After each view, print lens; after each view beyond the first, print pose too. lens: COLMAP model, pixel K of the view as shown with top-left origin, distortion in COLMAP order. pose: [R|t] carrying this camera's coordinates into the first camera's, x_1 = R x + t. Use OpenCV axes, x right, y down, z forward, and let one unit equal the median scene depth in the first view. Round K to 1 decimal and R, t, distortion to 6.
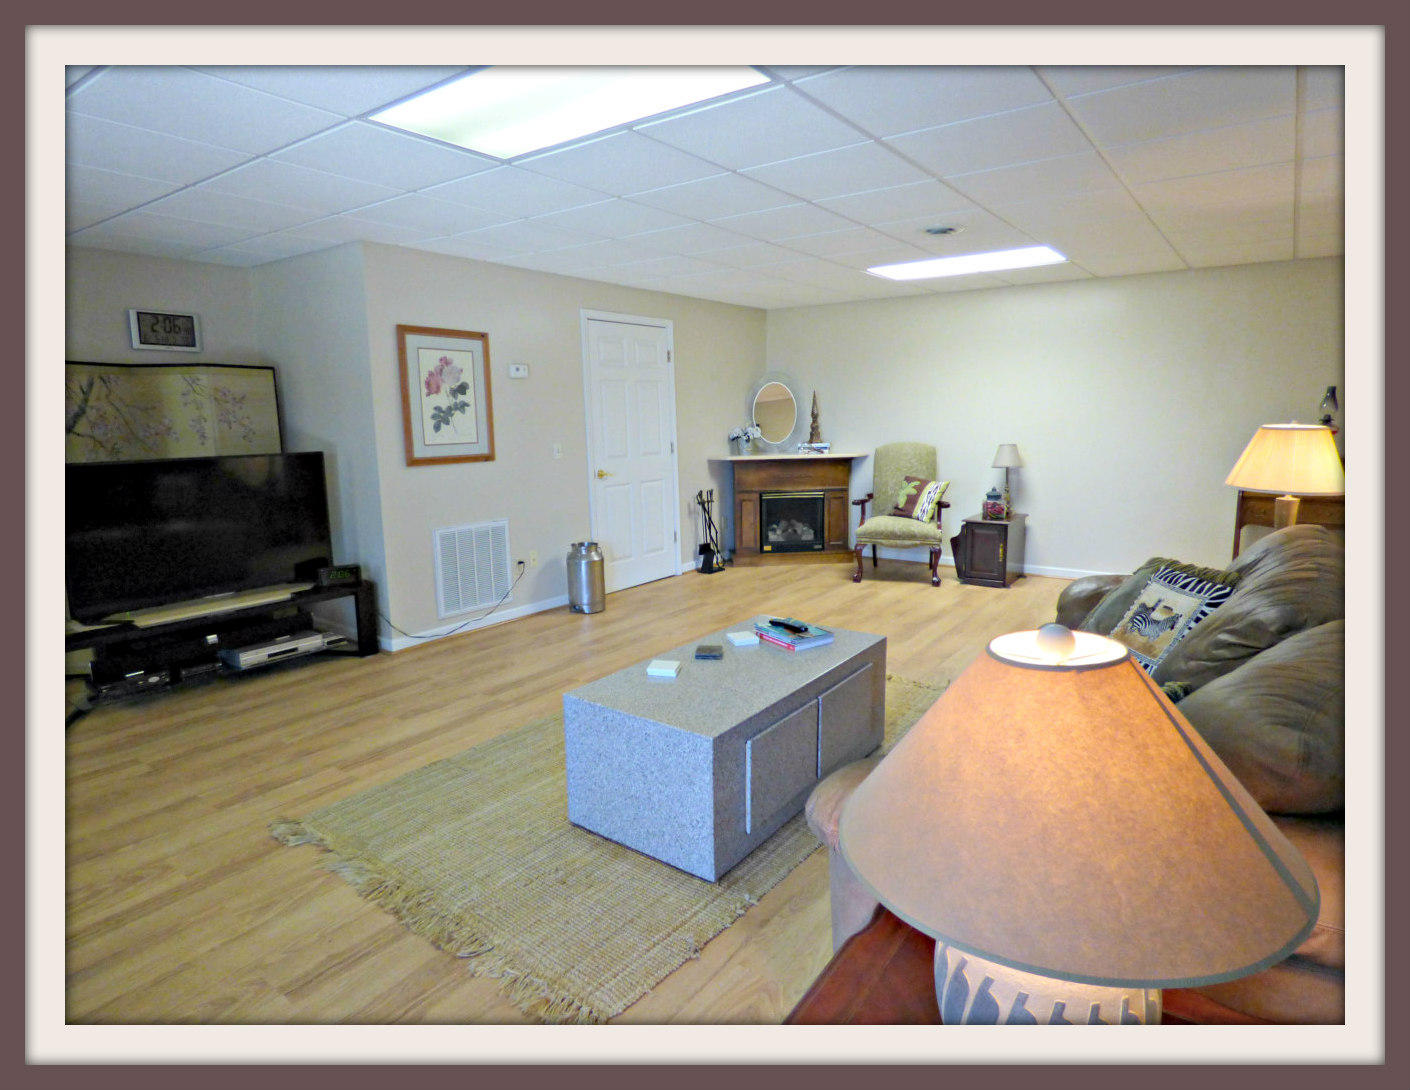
lens RADIAL K [[789.2, 0, 709.3], [0, 789.2, 542.5], [0, 0, 1]] dist [-0.000975, 0.000276]
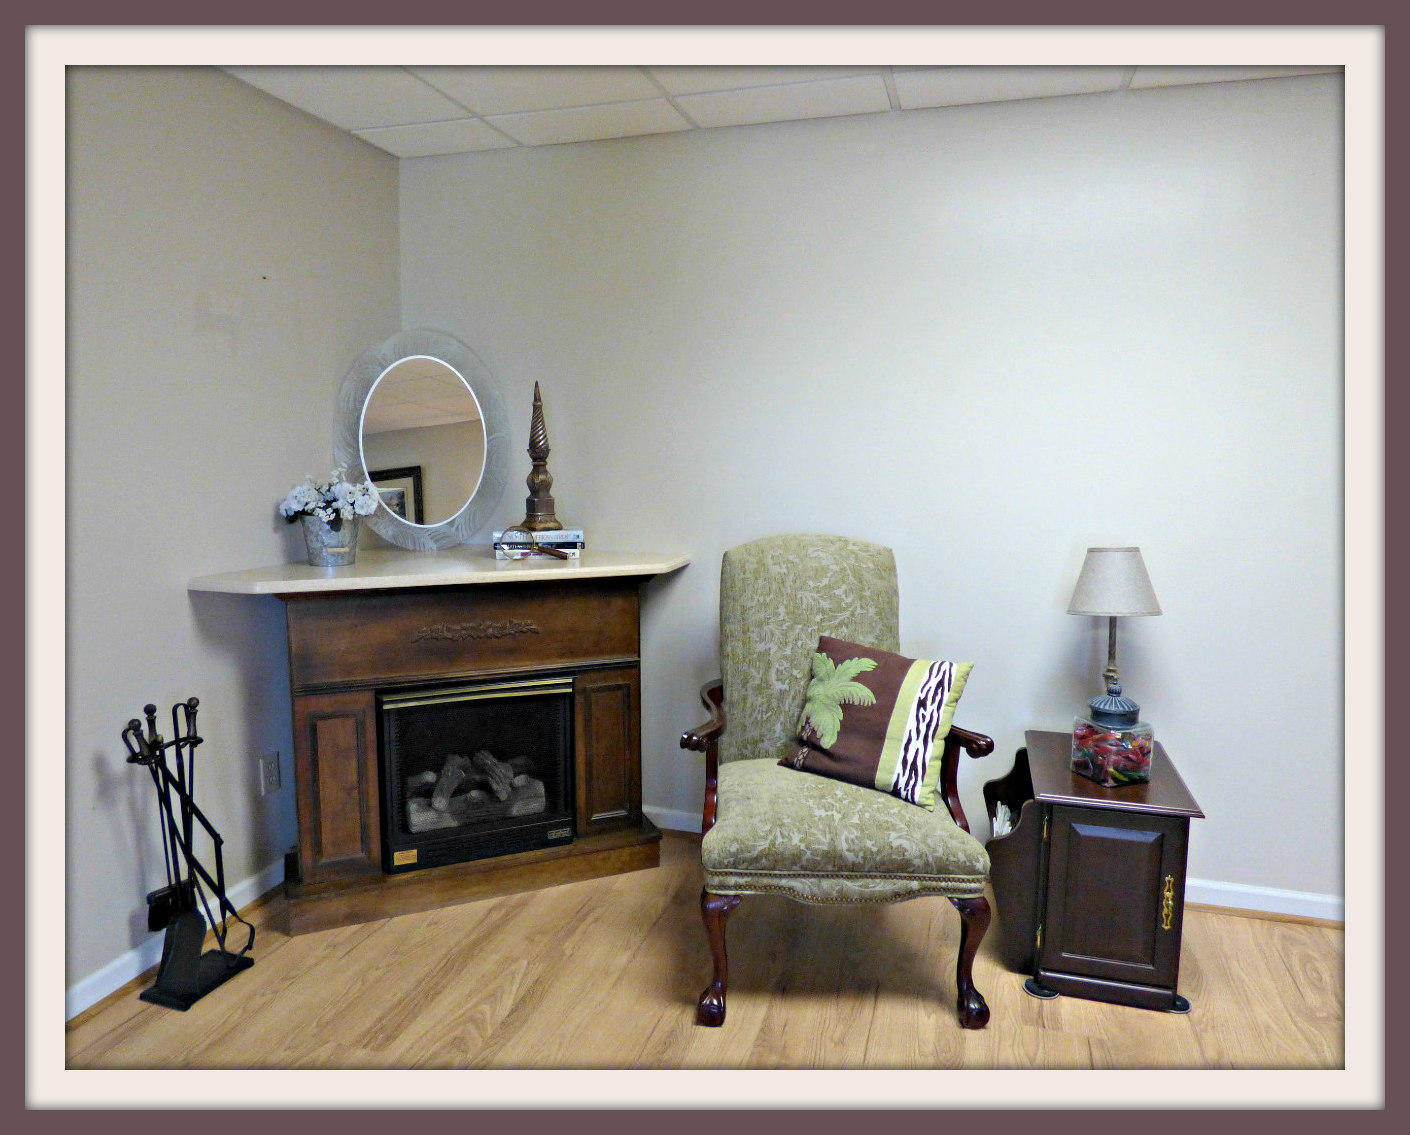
lens RADIAL K [[910.1, 0, 689.6], [0, 910.1, 575.0], [0, 0, 1]] dist [0.006748, 0.001400]
pose [[0.947883, -0.023177, 0.317773, 0.068591], [0.031245, 0.999305, -0.020318, -0.097789], [-0.317081, 0.029188, 0.947949, 0.608675]]
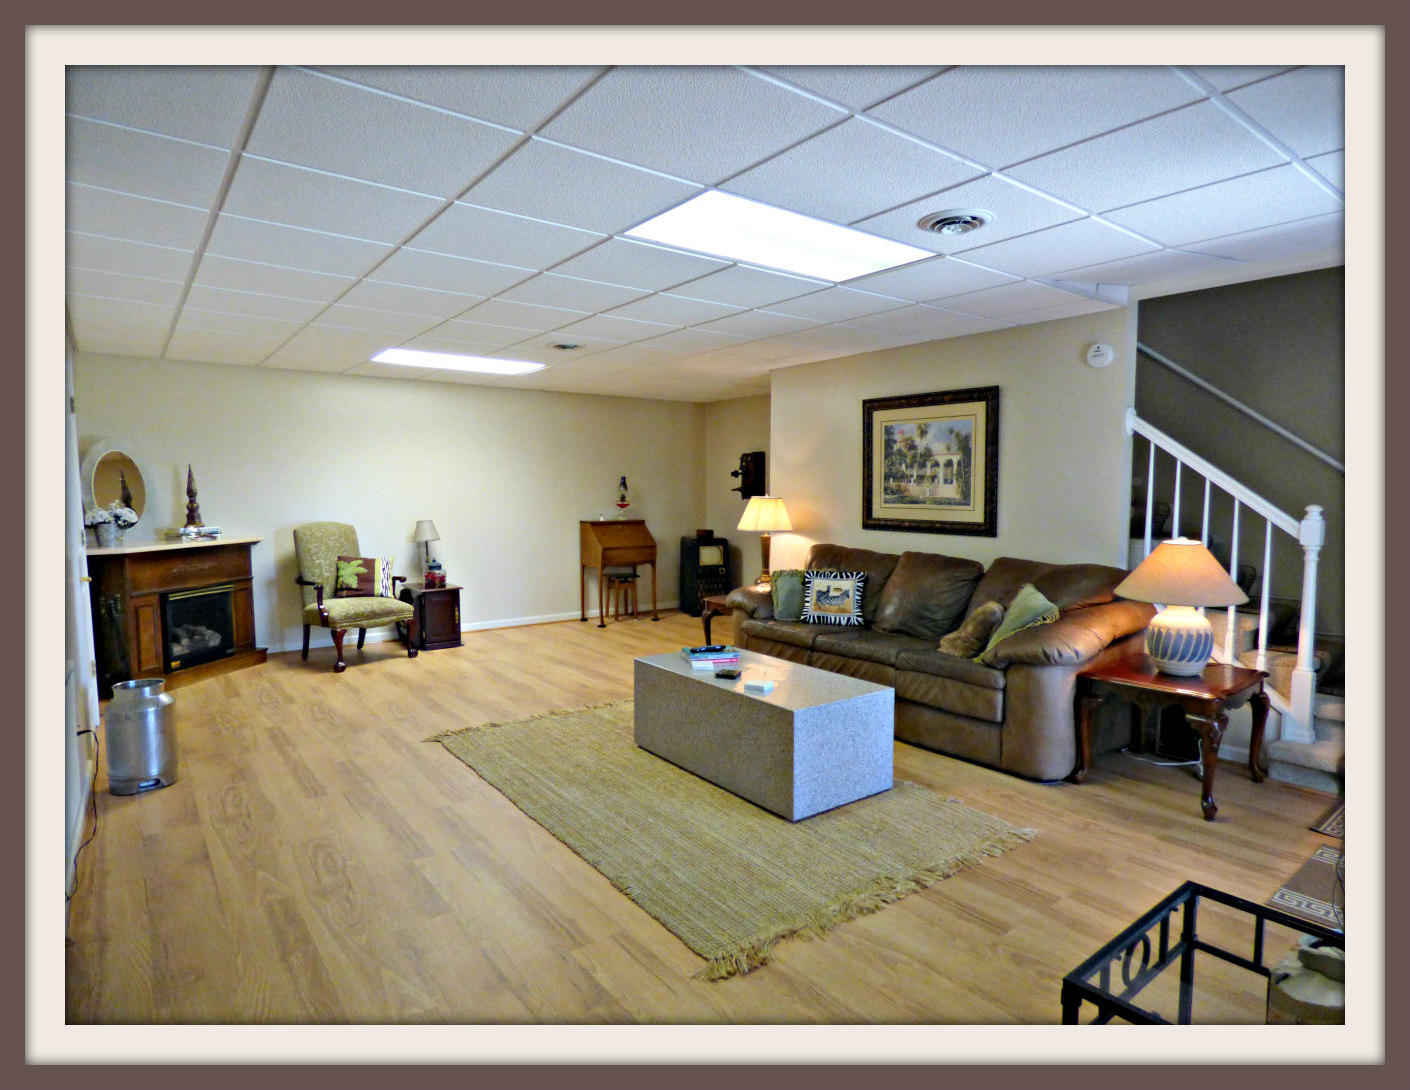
lens RADIAL K [[789.2, 0, 709.3], [0, 789.2, 542.5], [0, 0, 1]] dist [-0.000975, 0.000276]
pose [[0.274765, -0.053143, 0.960042, -0.514428], [0.156446, 0.987637, 0.009896, -0.036844], [-0.948698, 0.147476, 0.279682, 0.280021]]
